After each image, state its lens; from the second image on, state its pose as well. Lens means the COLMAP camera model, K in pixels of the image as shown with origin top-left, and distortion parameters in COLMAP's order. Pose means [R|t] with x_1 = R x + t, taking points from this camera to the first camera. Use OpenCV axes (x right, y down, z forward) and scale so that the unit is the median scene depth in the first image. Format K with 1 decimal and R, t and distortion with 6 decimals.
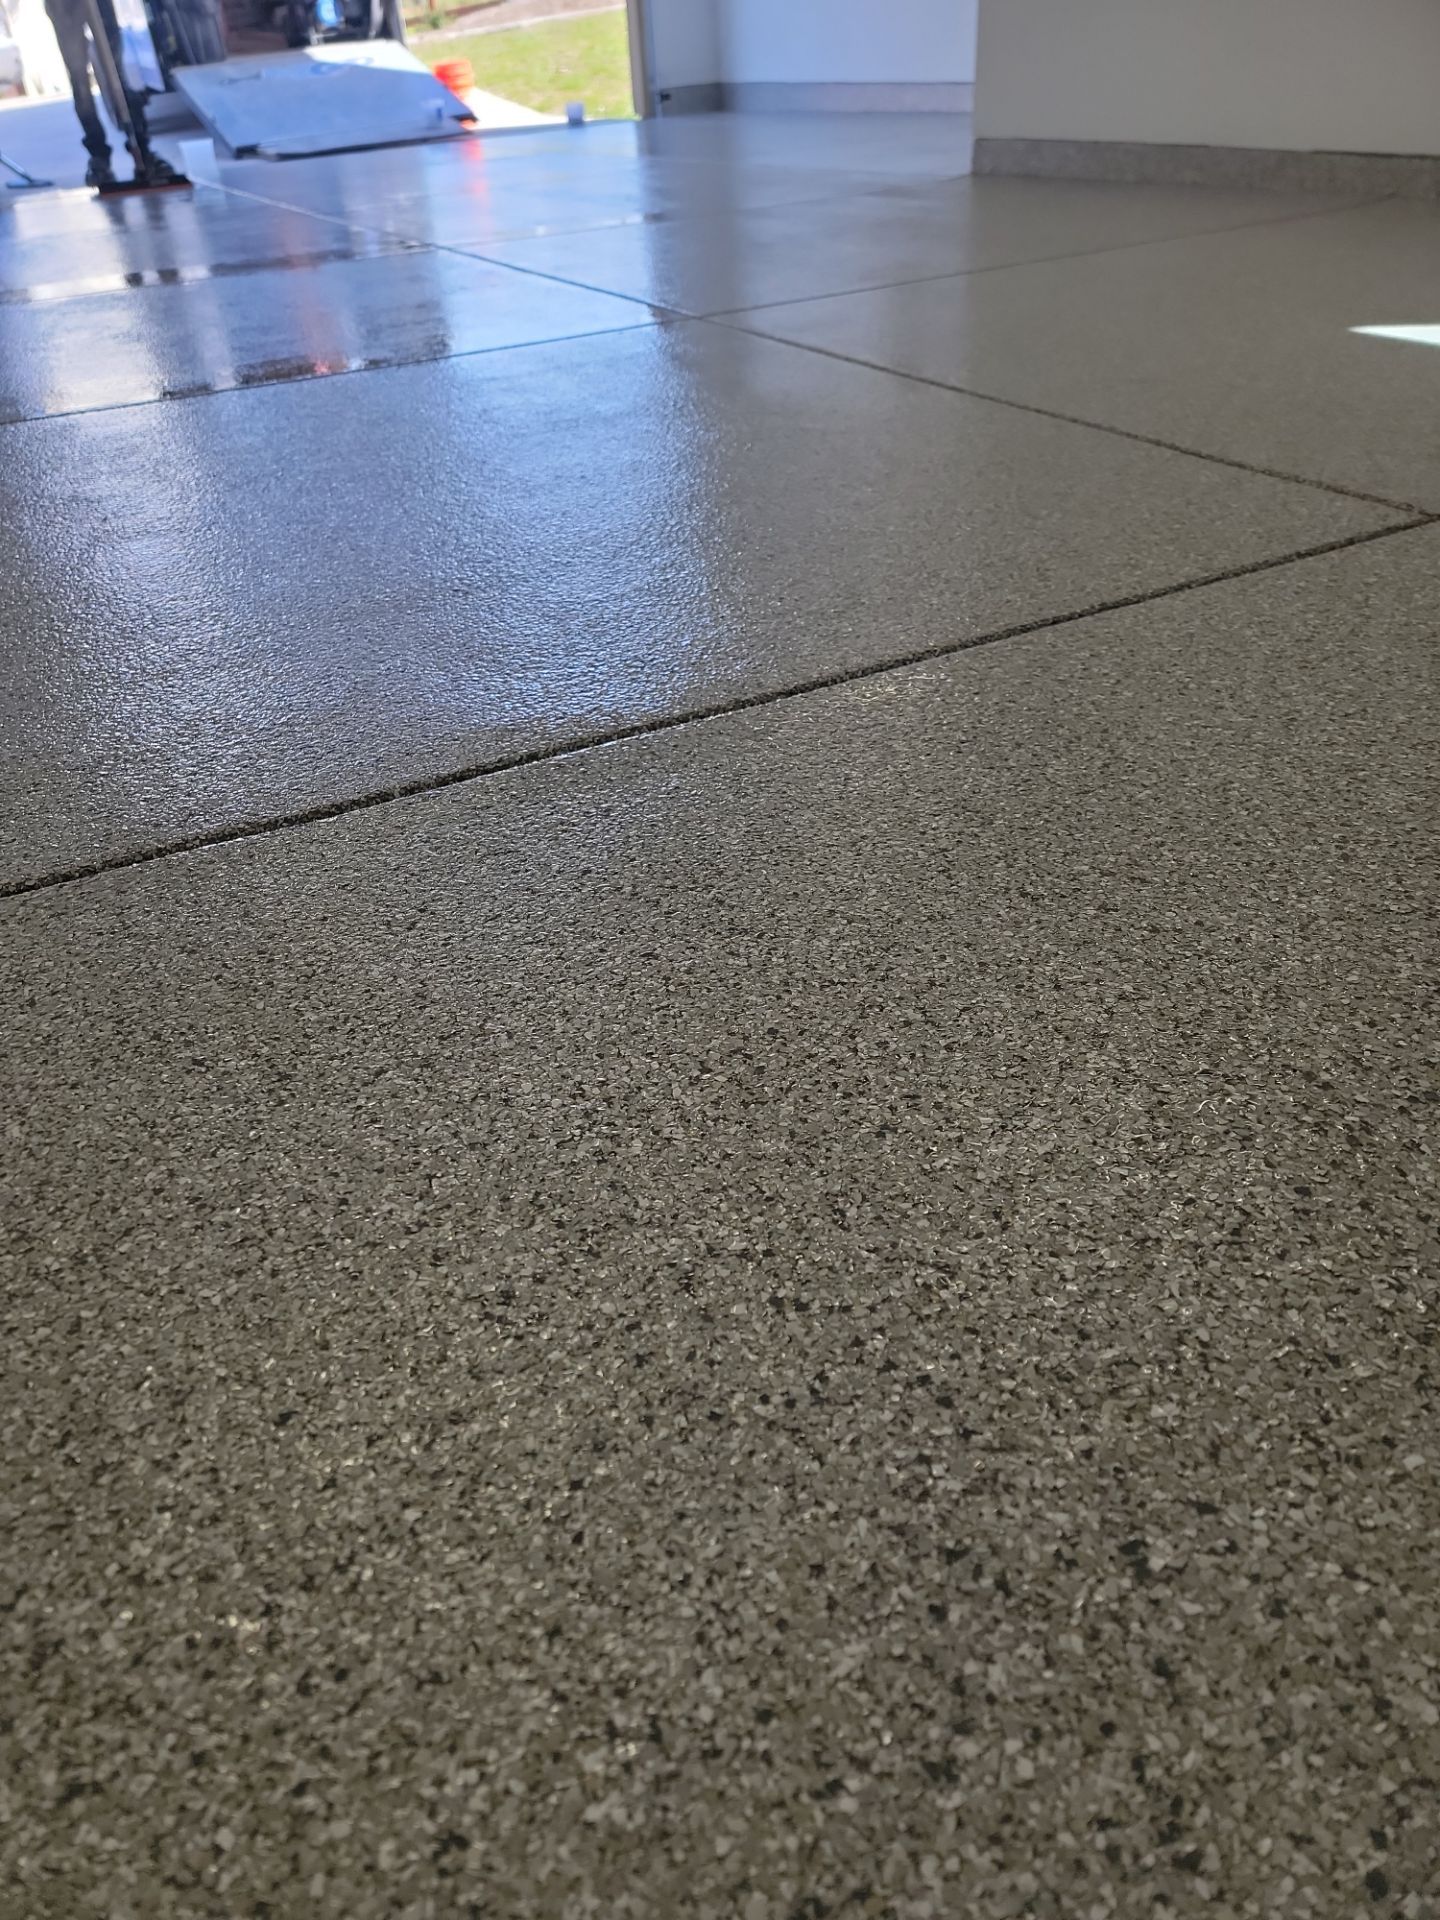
lens RADIAL K [[1362.7, 0, 735.9], [0, 1362.7, 1005.0], [0, 0, 1]] dist [0.096762, -0.080377]
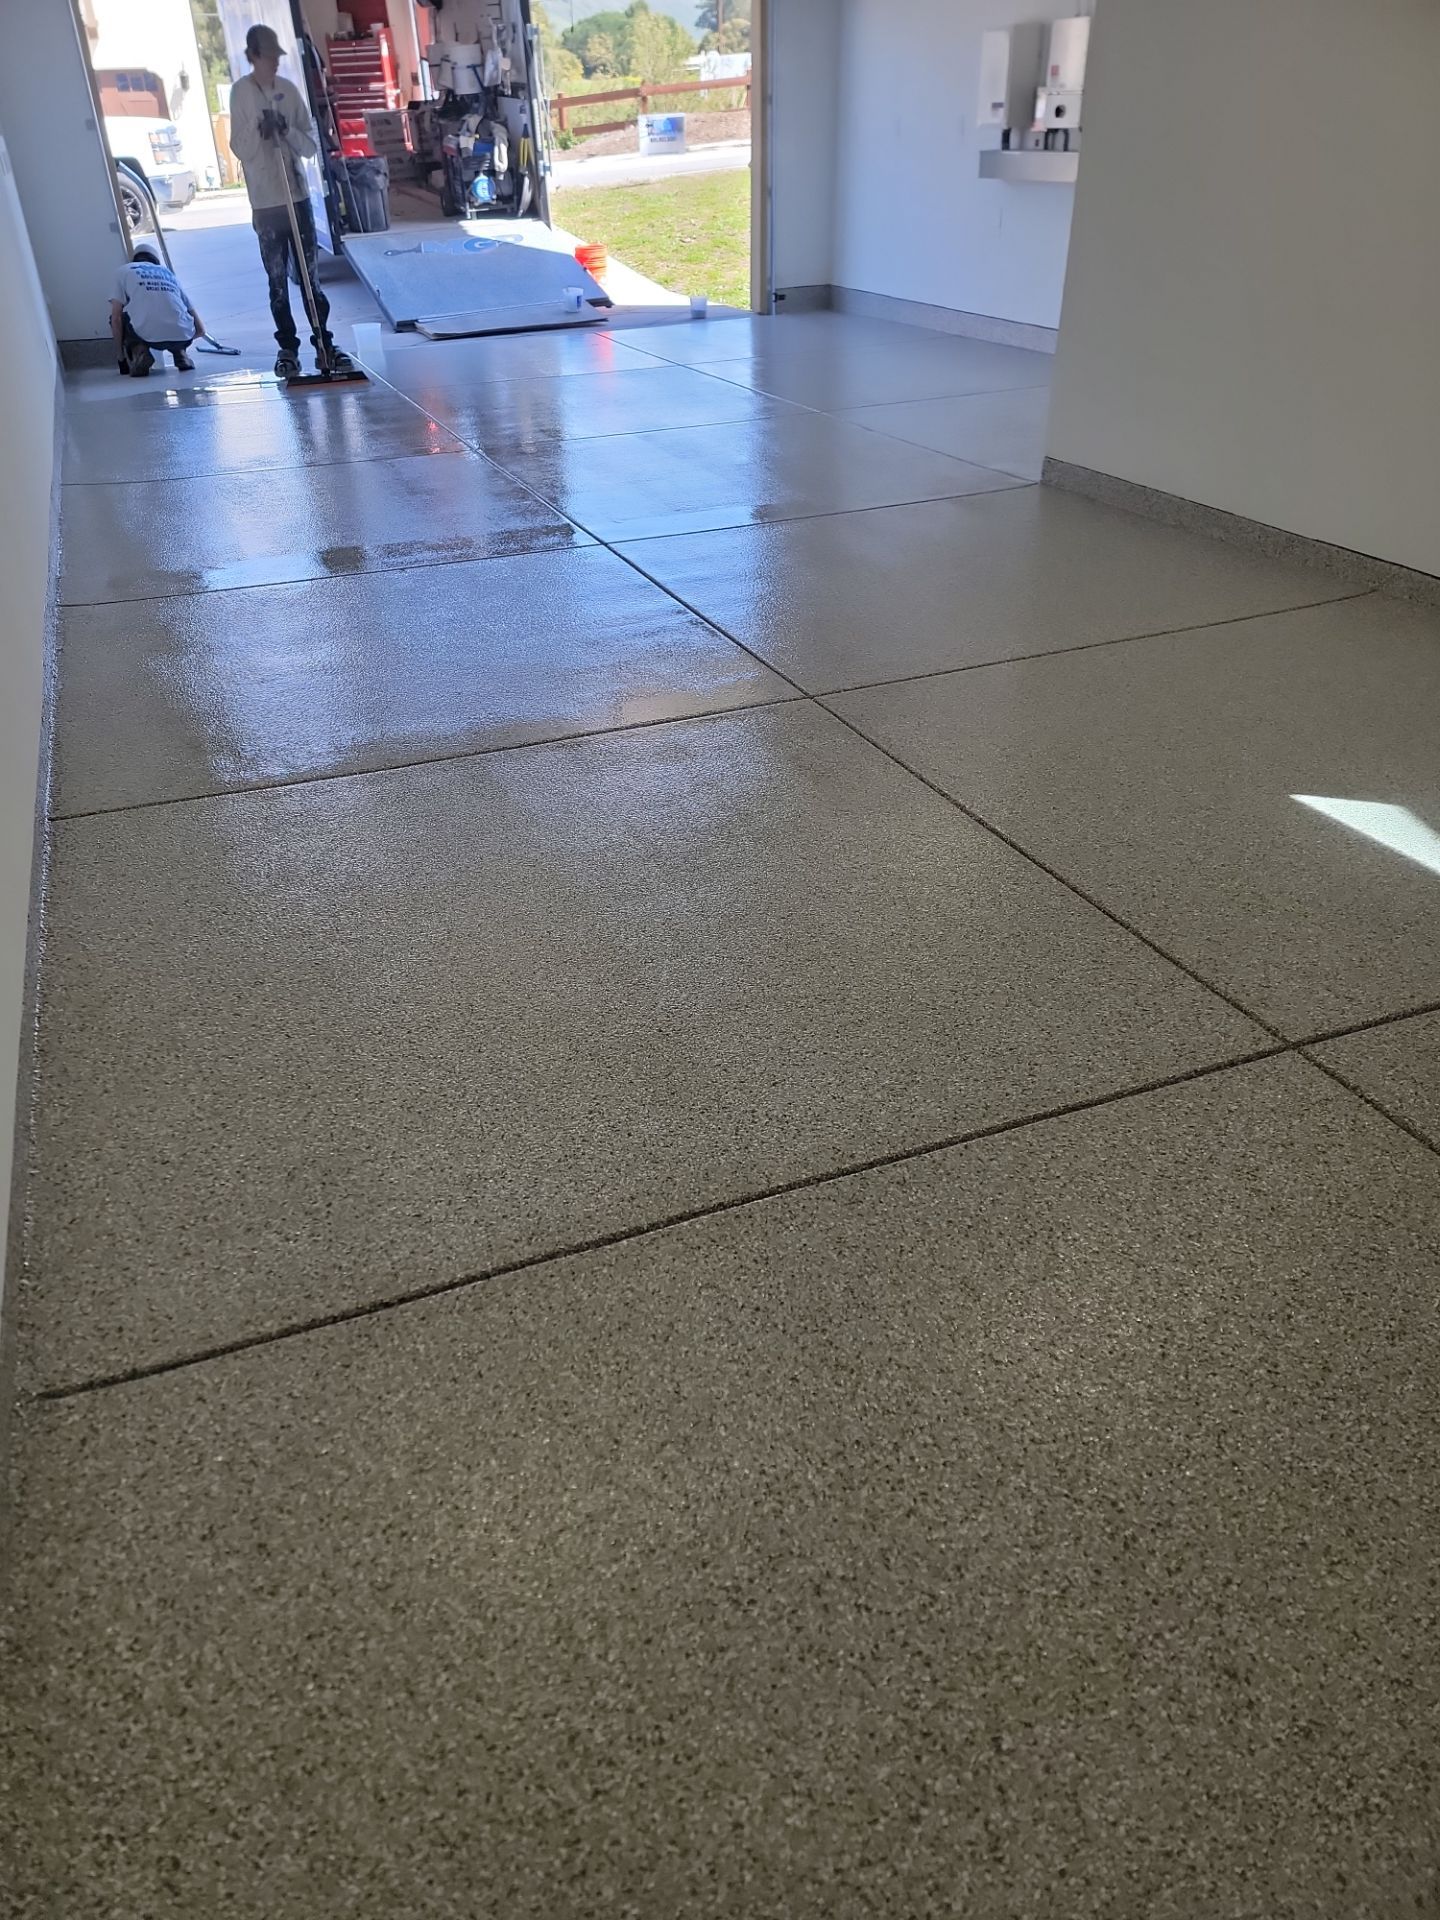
lens RADIAL K [[1405.3, 0, 720.0], [0, 1405.3, 960.0], [0, 0, 1]] dist [0.107283, -0.070815]
pose [[0.996250, 0.077588, -0.038294, -0.216834], [-0.079866, 0.994872, -0.062058, -0.781485], [0.033283, 0.064883, 0.997338, -1.657972]]
